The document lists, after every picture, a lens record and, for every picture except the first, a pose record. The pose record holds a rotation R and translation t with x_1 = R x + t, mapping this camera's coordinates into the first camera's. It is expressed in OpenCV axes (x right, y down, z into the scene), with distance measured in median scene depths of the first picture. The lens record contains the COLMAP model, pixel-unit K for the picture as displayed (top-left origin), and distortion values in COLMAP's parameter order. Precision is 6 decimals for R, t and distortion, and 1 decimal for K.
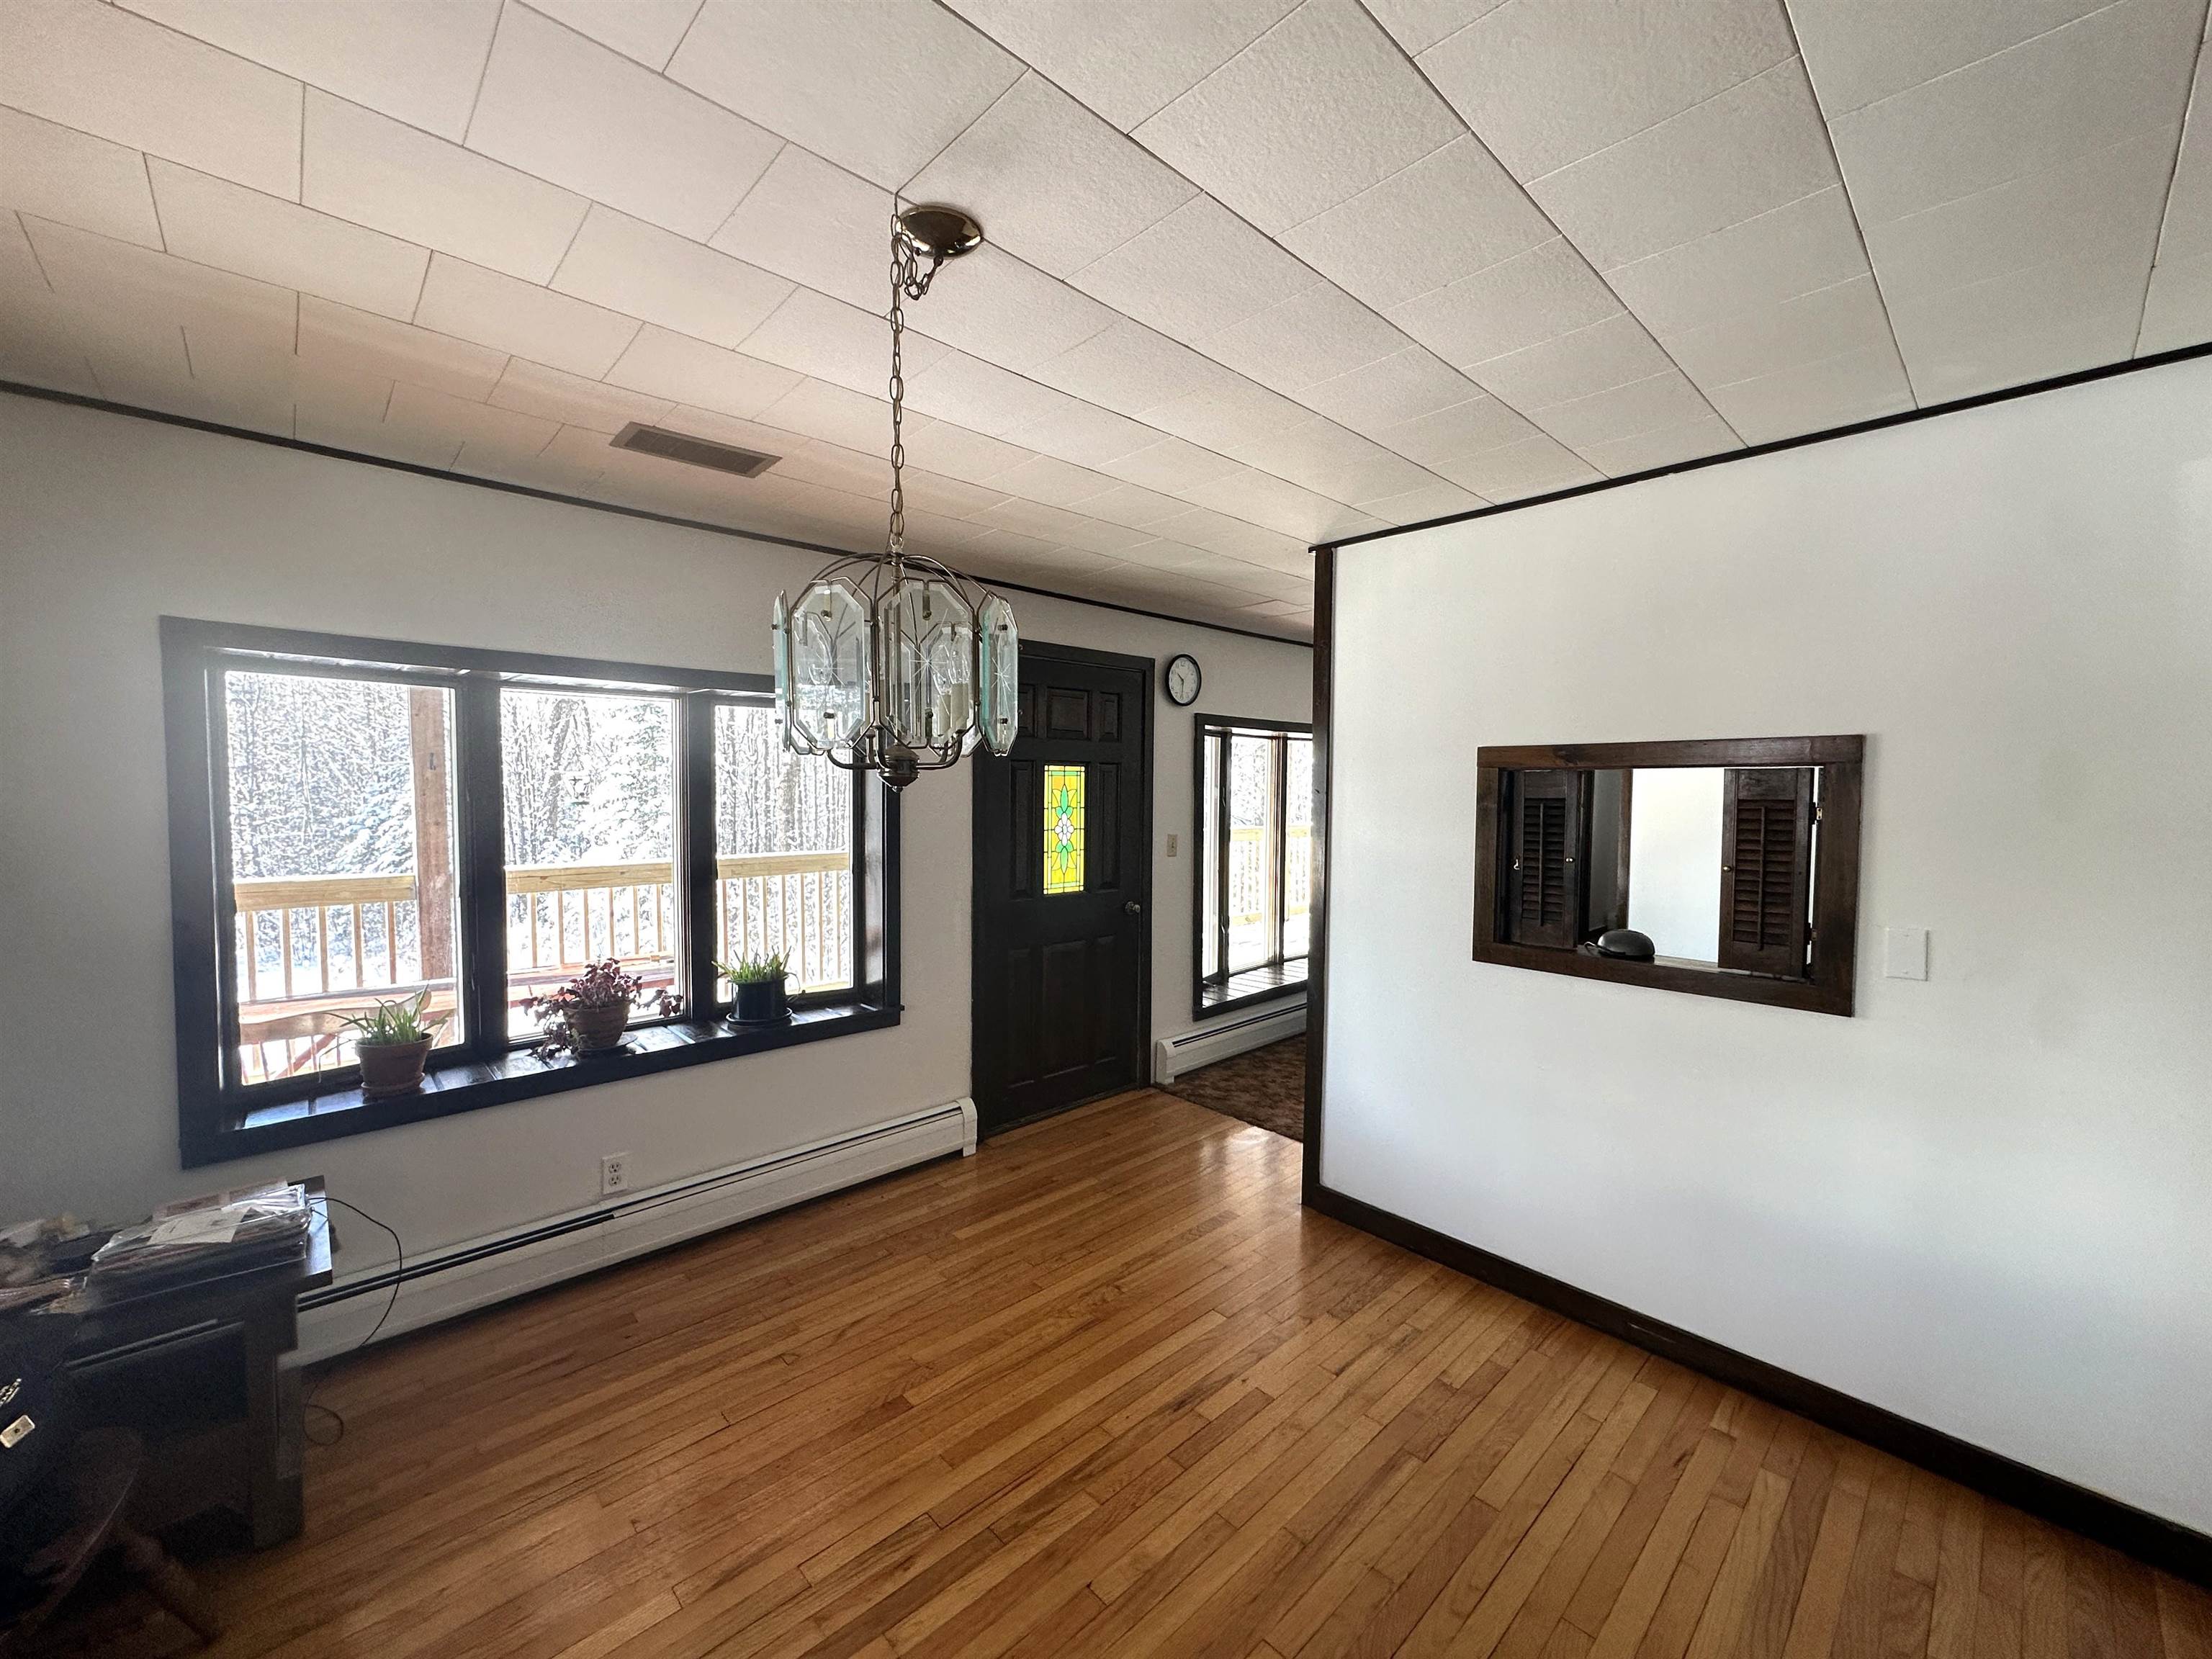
lens RADIAL K [[879.6, 0, 1106.0], [0, 879.6, 829.5], [0, 0, 1]] dist [0.000698, 0.000195]
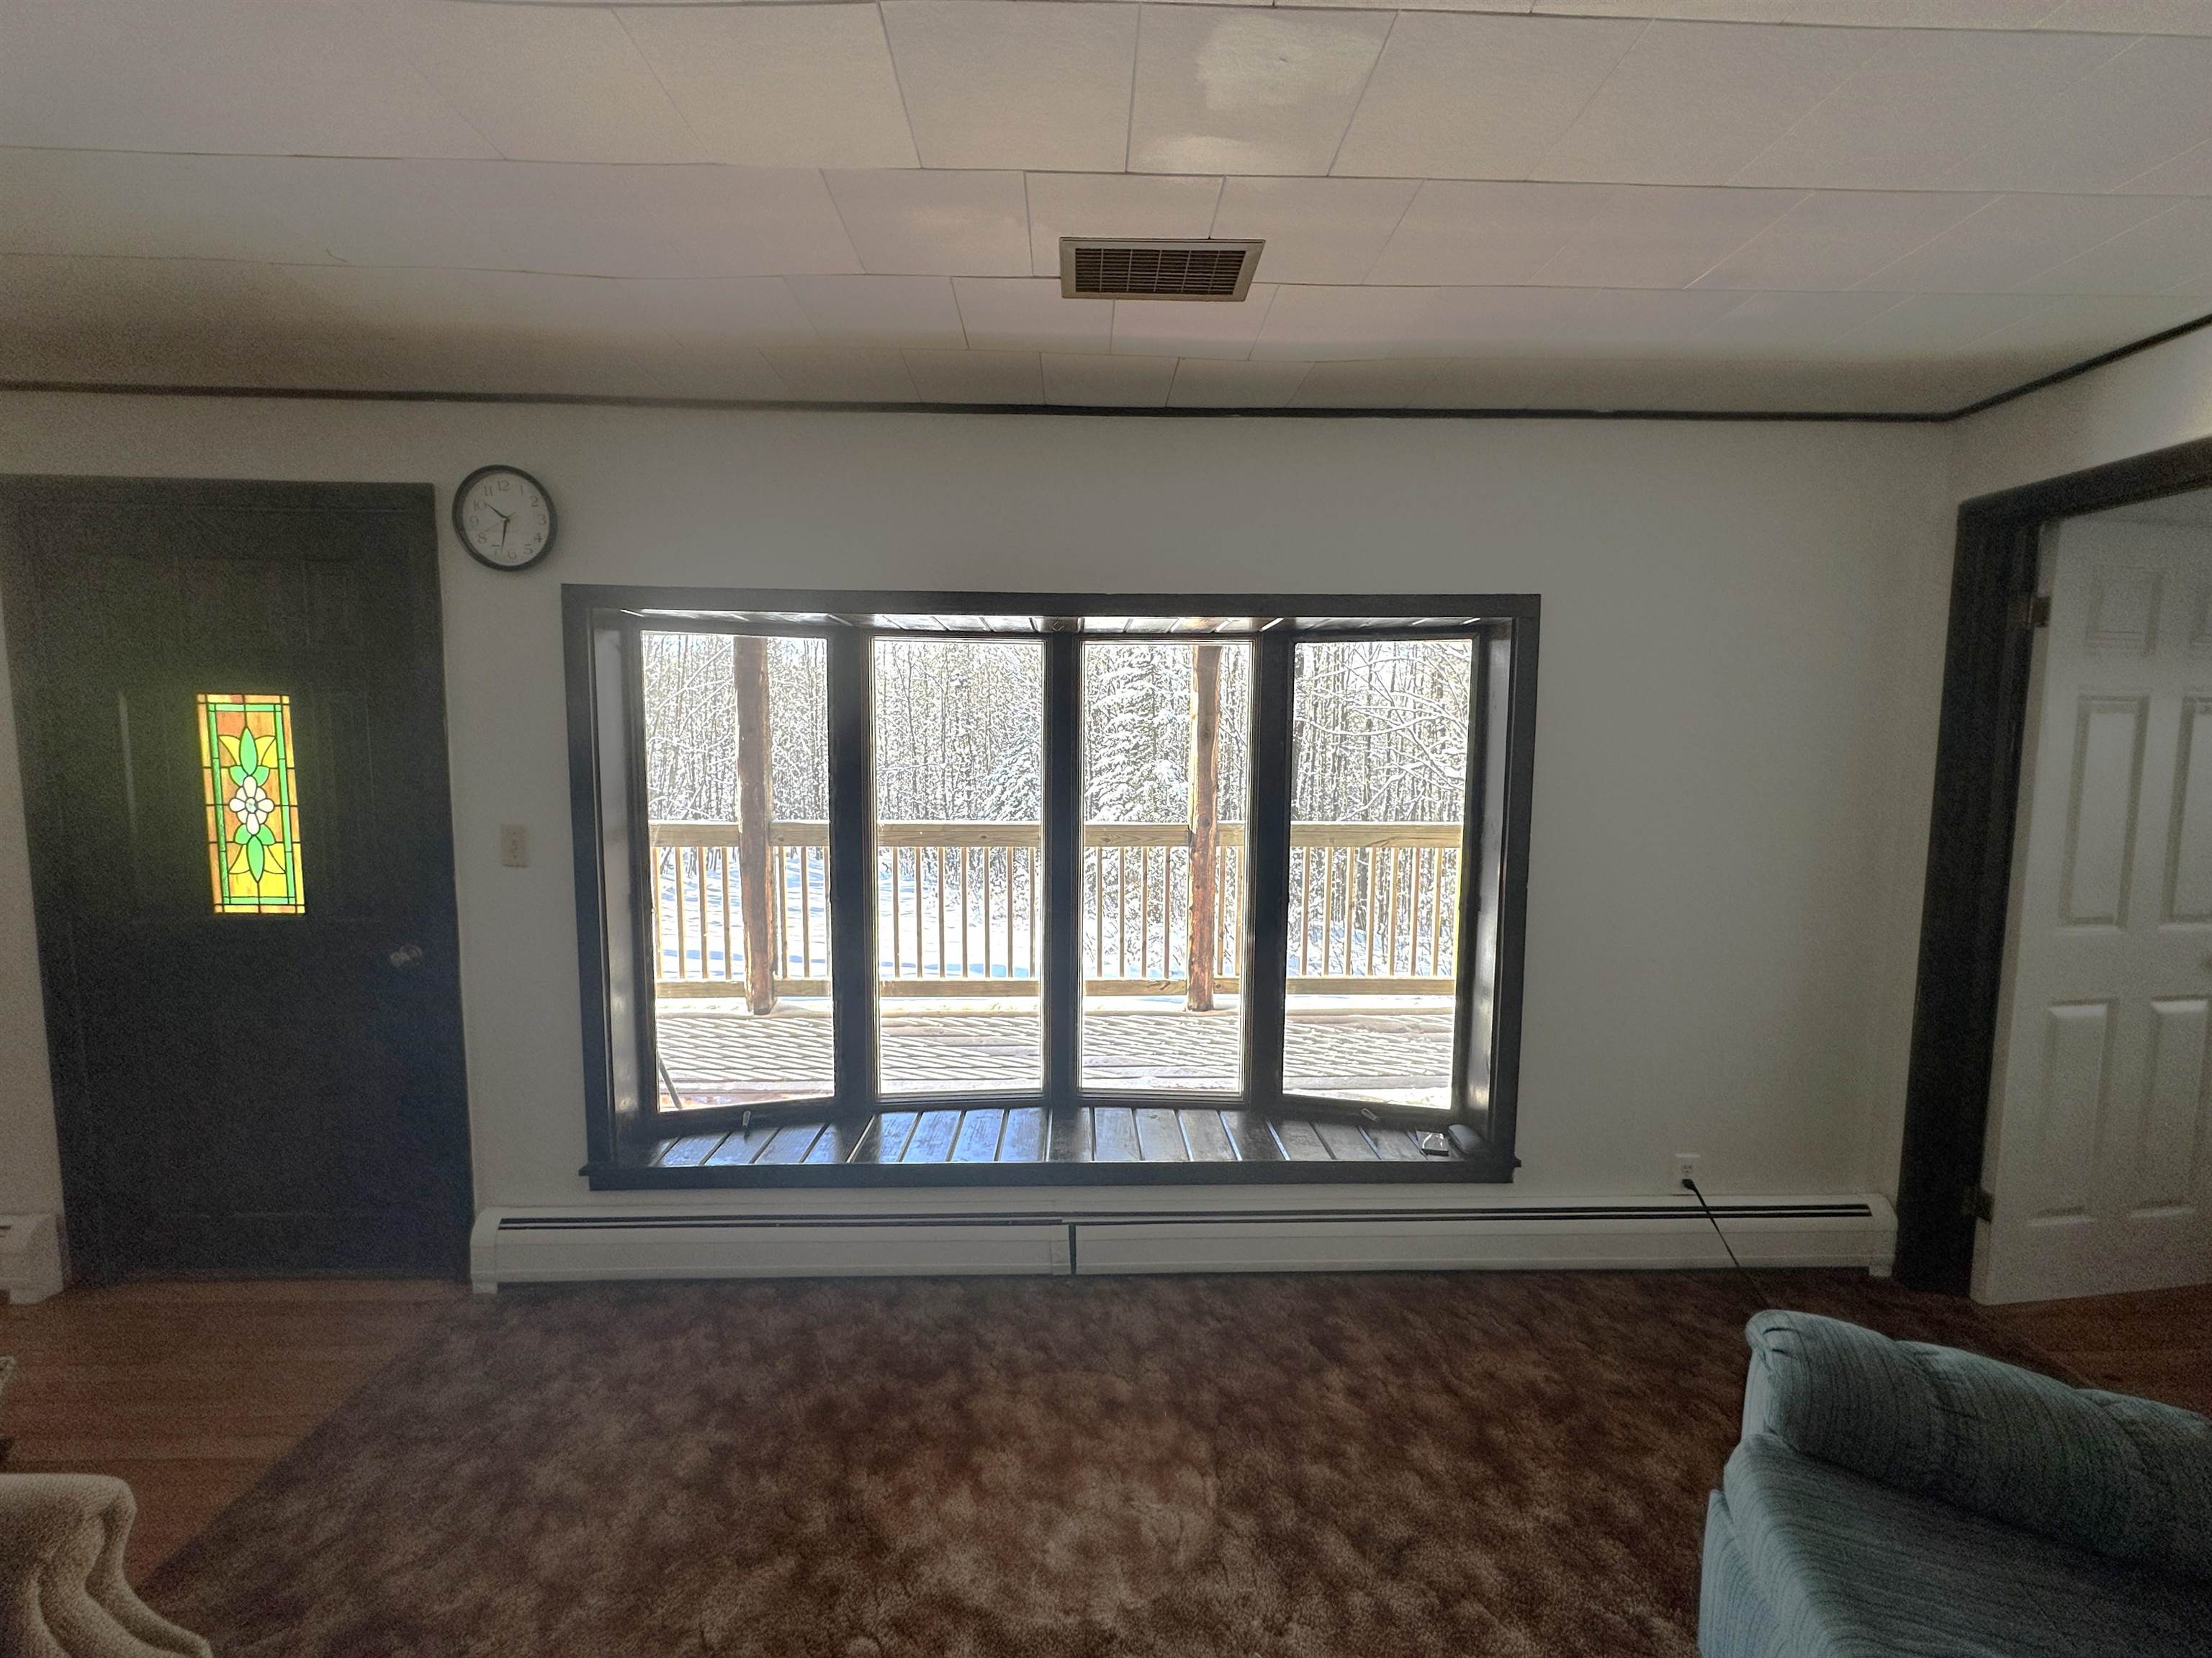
lens RADIAL K [[1065.7, 0, 1106.0], [0, 1065.7, 829.0], [0, 0, 1]] dist [-0.000312, -0.000262]
pose [[0.749113, 0.060498, -0.659674, 0.742809], [-0.037397, 0.998095, 0.049067, -0.035157], [0.661386, -0.012087, 0.749948, 0.754996]]
